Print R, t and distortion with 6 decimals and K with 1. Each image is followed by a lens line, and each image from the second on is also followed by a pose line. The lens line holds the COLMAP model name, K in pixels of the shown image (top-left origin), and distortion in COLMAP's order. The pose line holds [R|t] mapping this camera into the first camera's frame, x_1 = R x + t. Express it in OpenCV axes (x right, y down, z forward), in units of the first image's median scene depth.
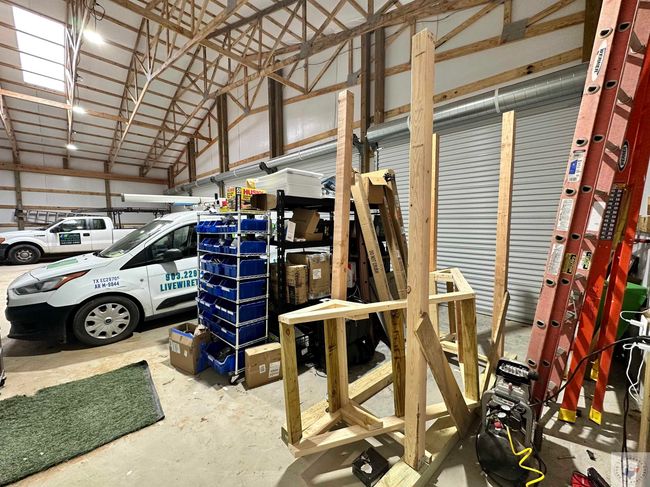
lens RADIAL K [[258.7, 0, 327.1], [0, 258.7, 242.5], [0, 0, 1]] dist [-0.004187, 0.001145]
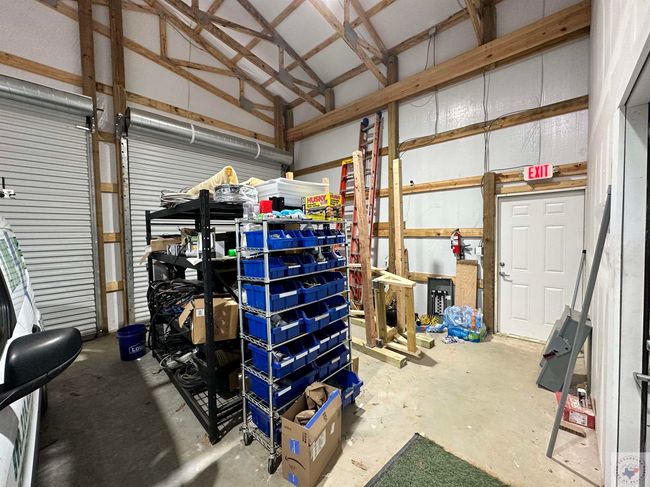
lens RADIAL K [[258.7, 0, 326.2], [0, 258.7, 243.5], [0, 0, 1]] dist [-0.004187, 0.001145]
pose [[-0.019146, -0.034413, 0.999224, -0.296727], [0.095501, 0.994775, 0.036090, -0.015736], [-0.995245, 0.096118, -0.015759, 0.244766]]
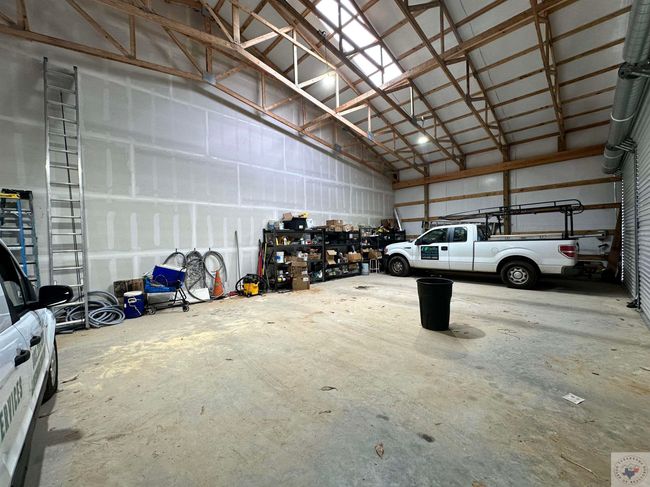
lens RADIAL K [[258.7, 0, 325.7], [0, 258.7, 245.3], [0, 0, 1]] dist [-0.004187, 0.001145]
pose [[-0.035372, 0.029913, -0.998926, -0.149235], [-0.052559, 0.998113, 0.031750, -0.045411], [0.997991, 0.053626, -0.033733, 0.665627]]
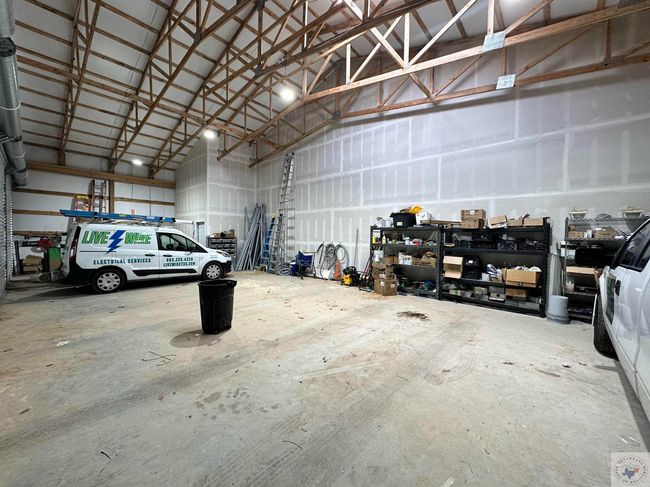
lens RADIAL K [[258.7, 0, 325.0], [0, 258.7, 245.9], [0, 0, 1]] dist [-0.004187, 0.001145]
pose [[-0.999340, -0.008974, -0.035196, -0.677993], [-0.012845, 0.993697, 0.111362, -0.084500], [0.033975, 0.111740, -0.993157, 1.185035]]
